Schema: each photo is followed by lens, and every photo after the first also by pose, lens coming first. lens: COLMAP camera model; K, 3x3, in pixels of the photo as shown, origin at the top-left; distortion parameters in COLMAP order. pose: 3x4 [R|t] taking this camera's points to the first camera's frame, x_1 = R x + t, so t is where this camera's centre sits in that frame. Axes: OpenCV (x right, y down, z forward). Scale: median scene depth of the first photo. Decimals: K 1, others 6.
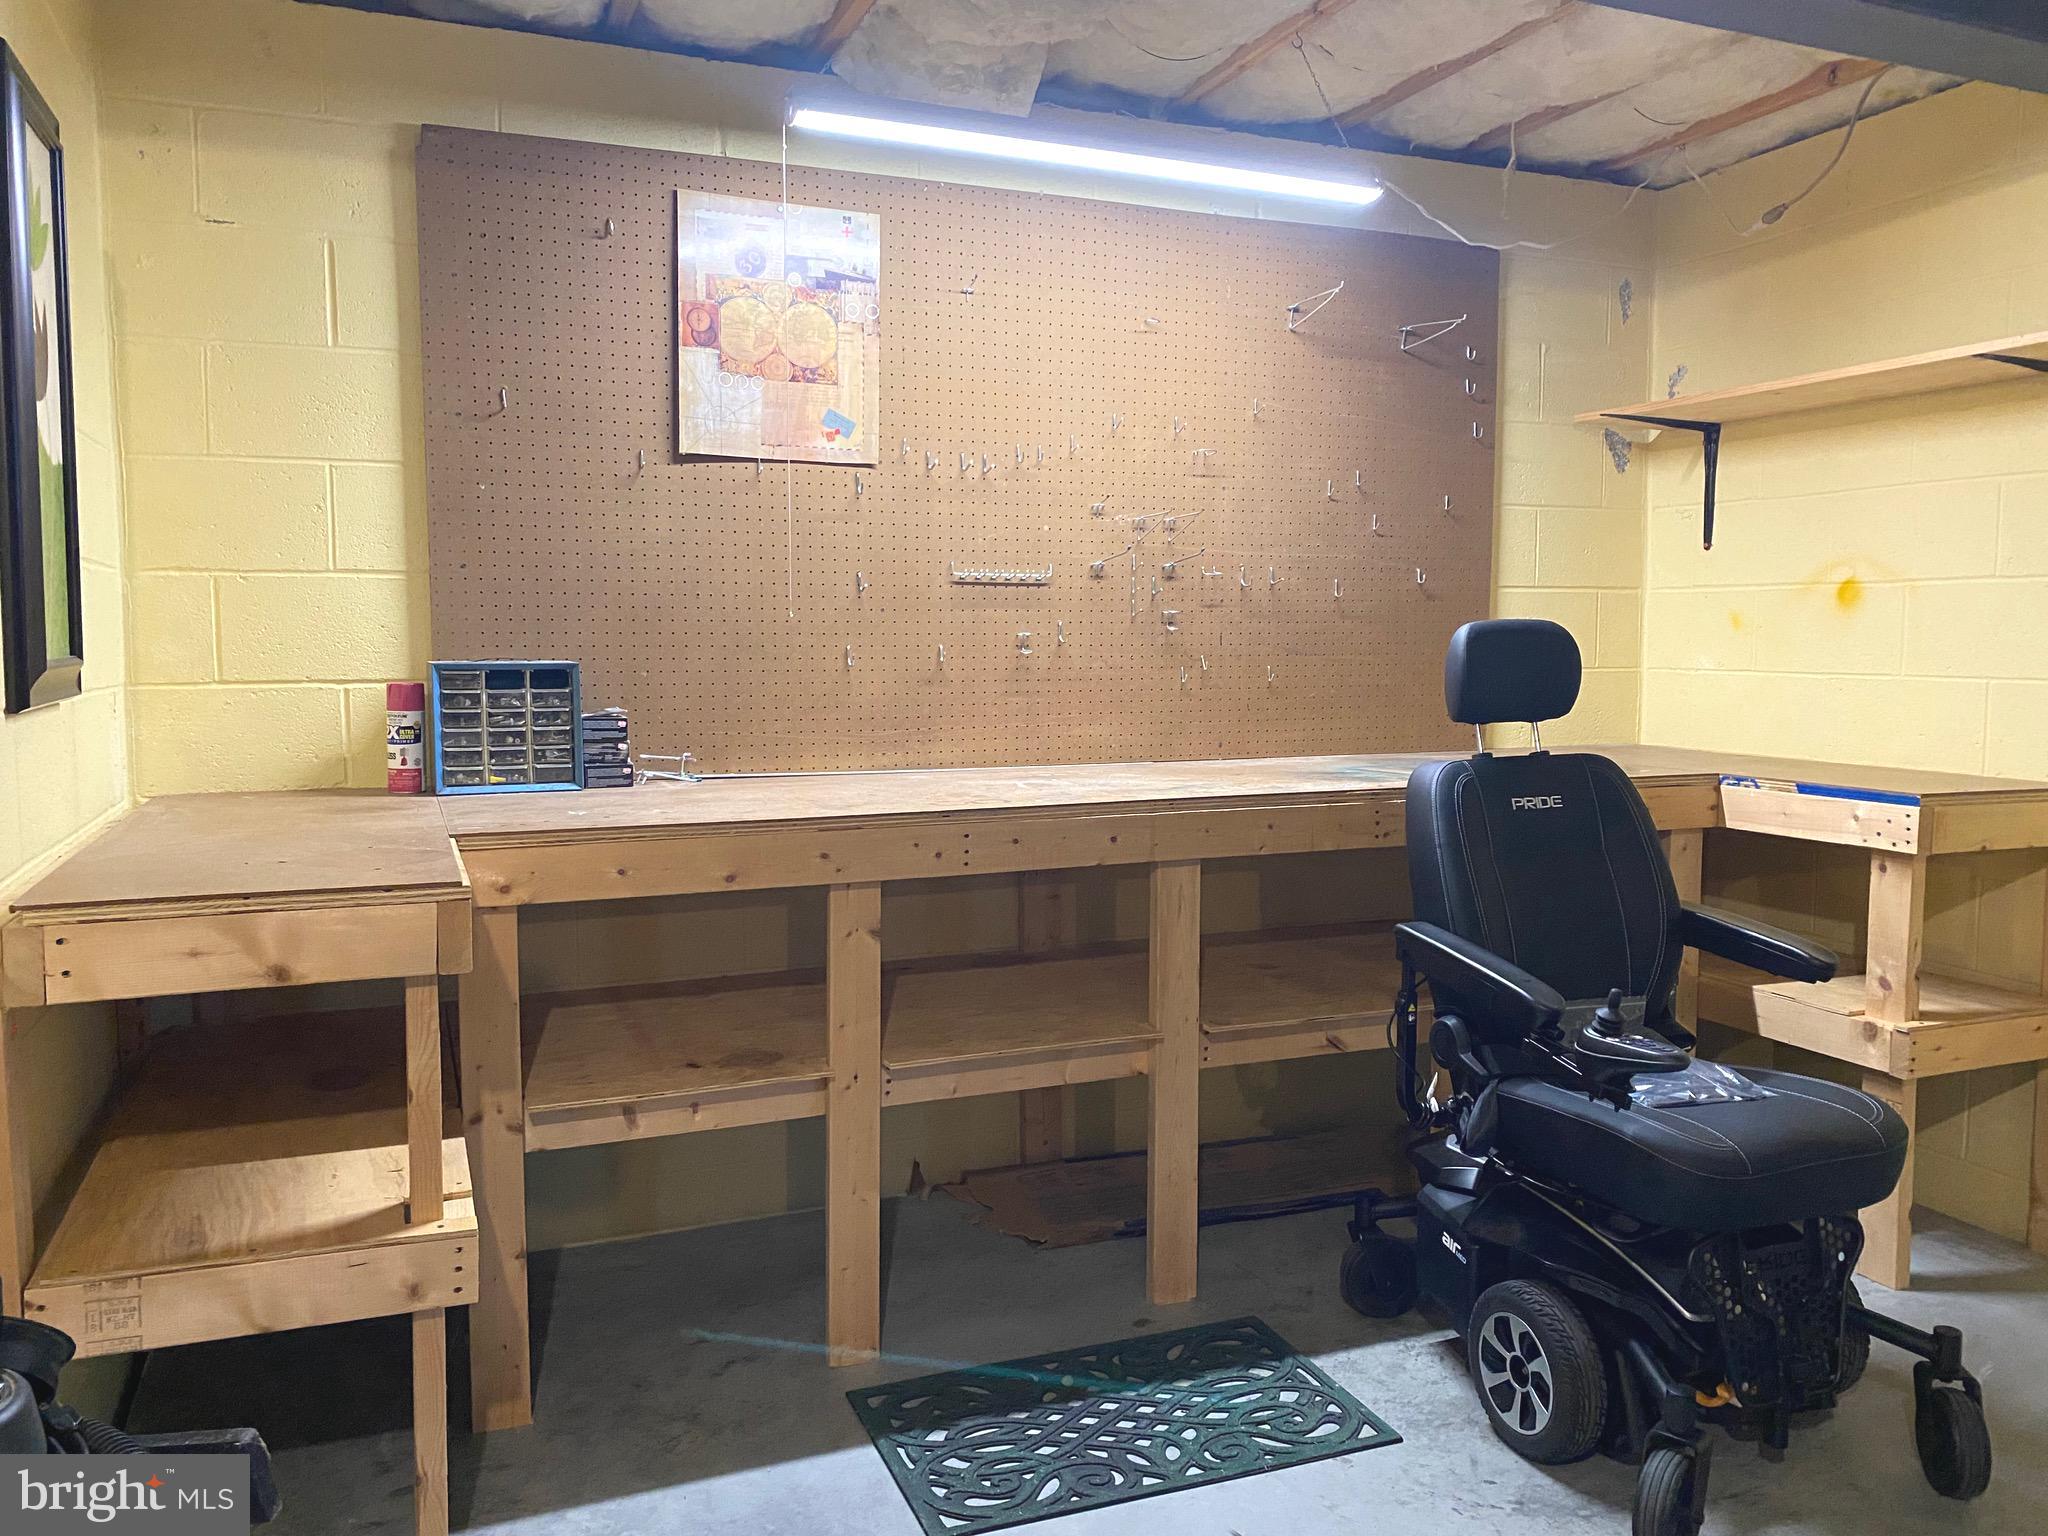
lens RADIAL K [[1554.8, 0, 1027.7], [0, 1554.8, 765.5], [0, 0, 1]] dist [0.012831, -0.021541]
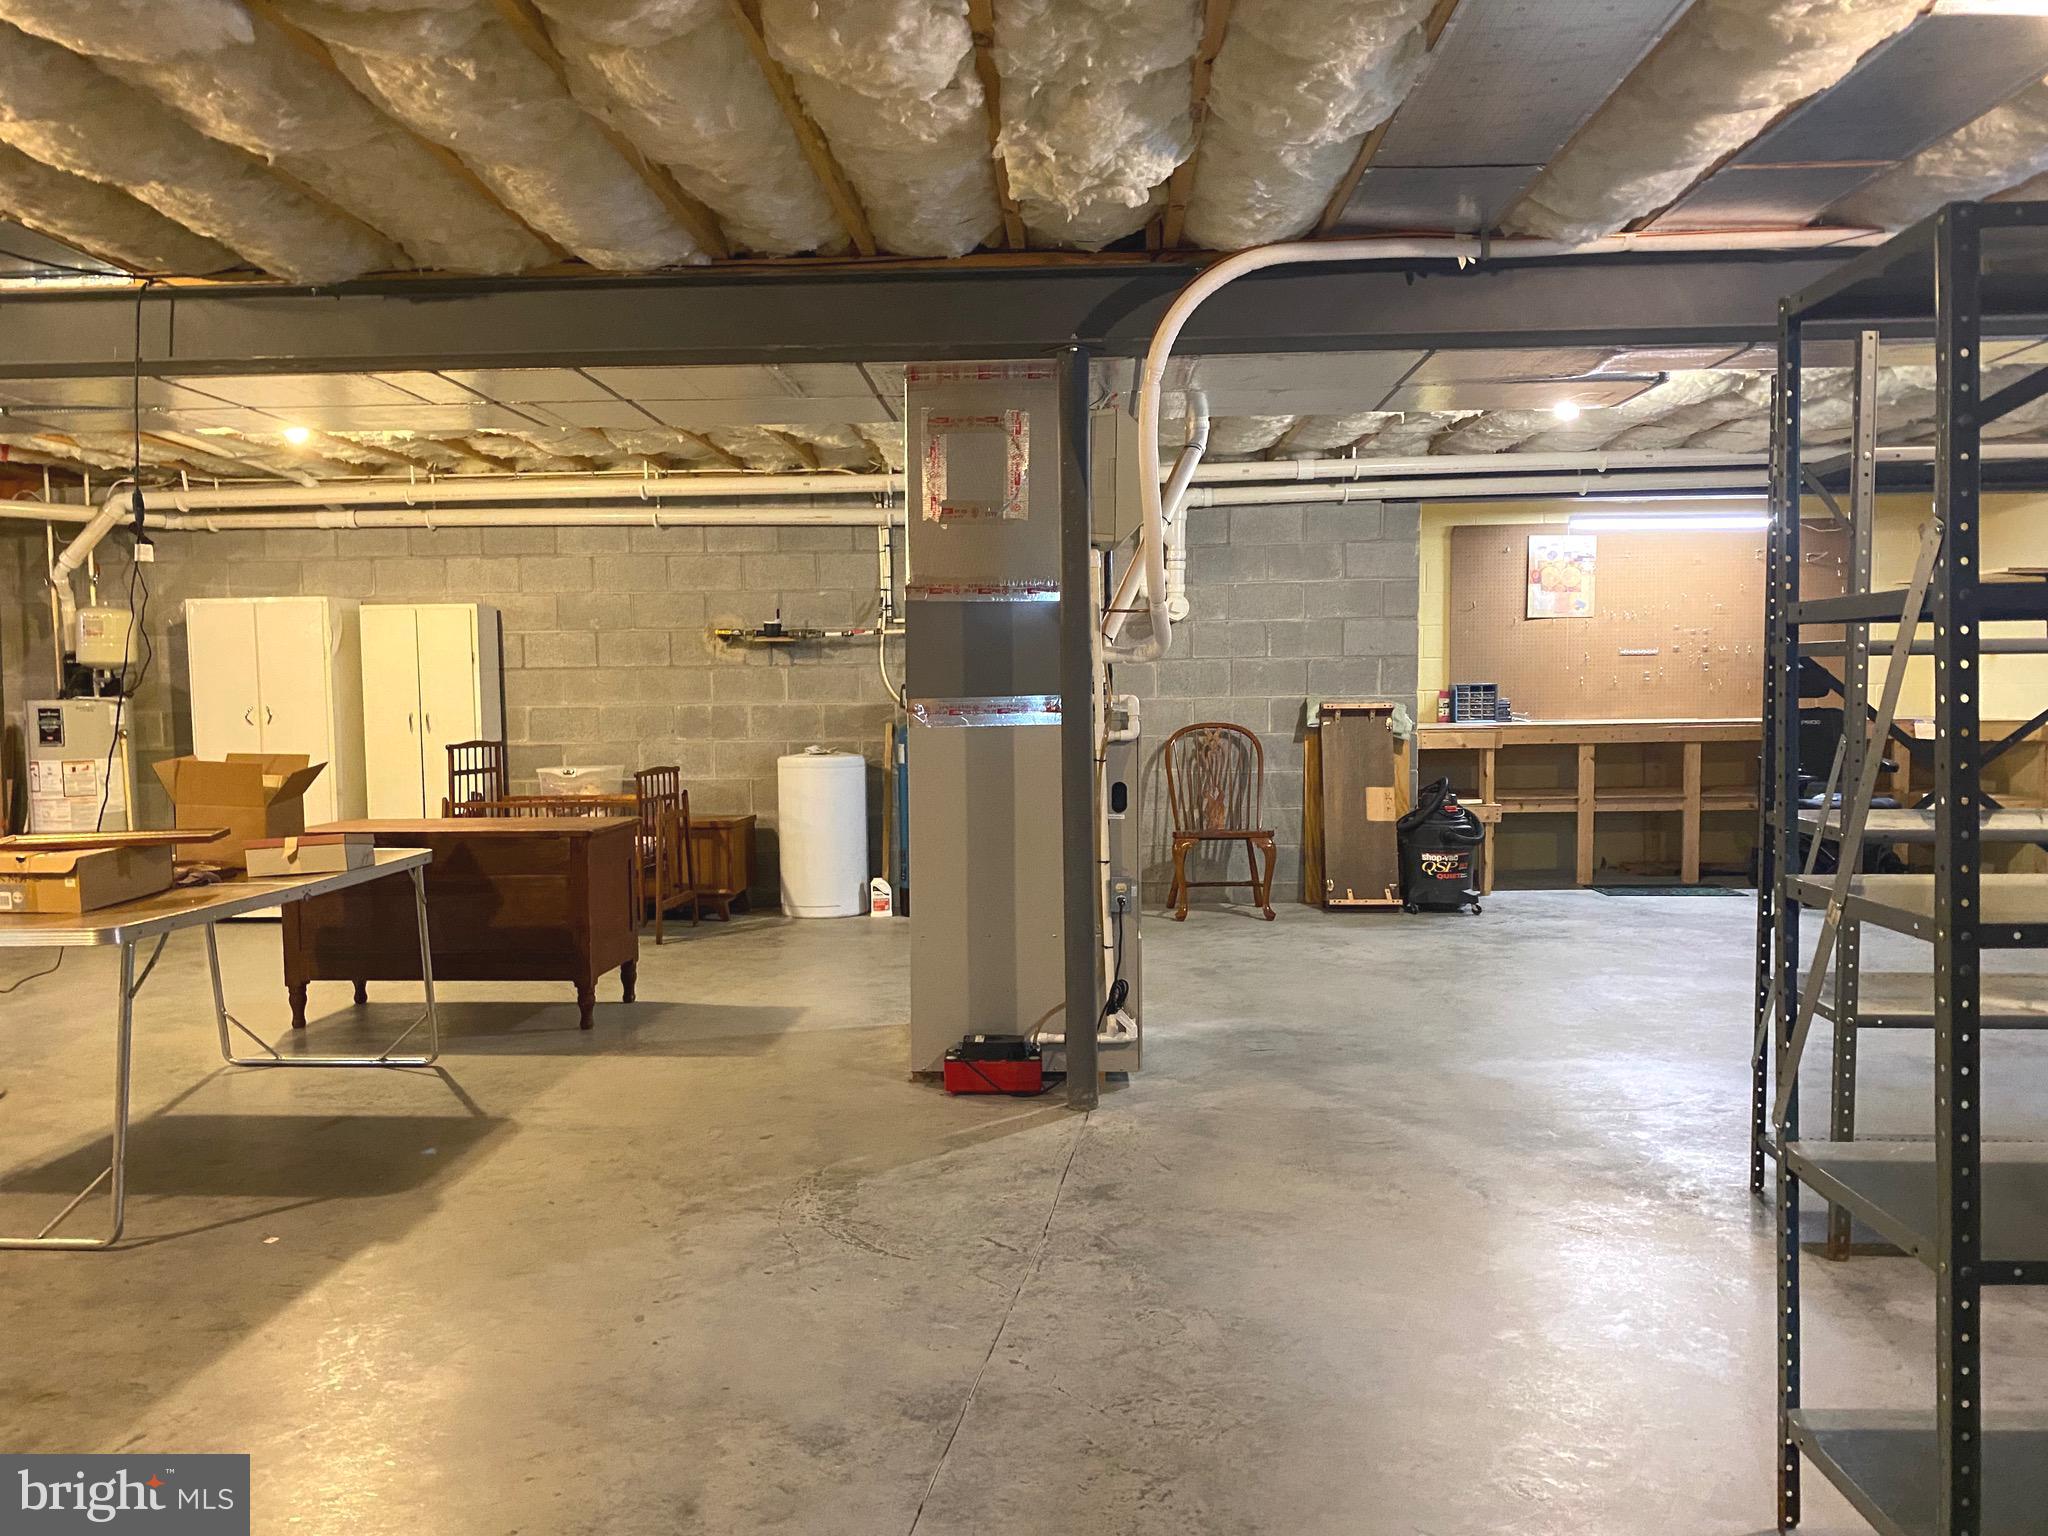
lens RADIAL K [[1554.8, 0, 1017.7], [0, 1554.8, 775.8], [0, 0, 1]] dist [0.012831, -0.021541]
pose [[0.904971, 0.011133, -0.425328, 0.198477], [-0.019816, 0.999676, -0.015994, 0.203577], [0.425012, 0.022902, 0.904898, -2.432459]]
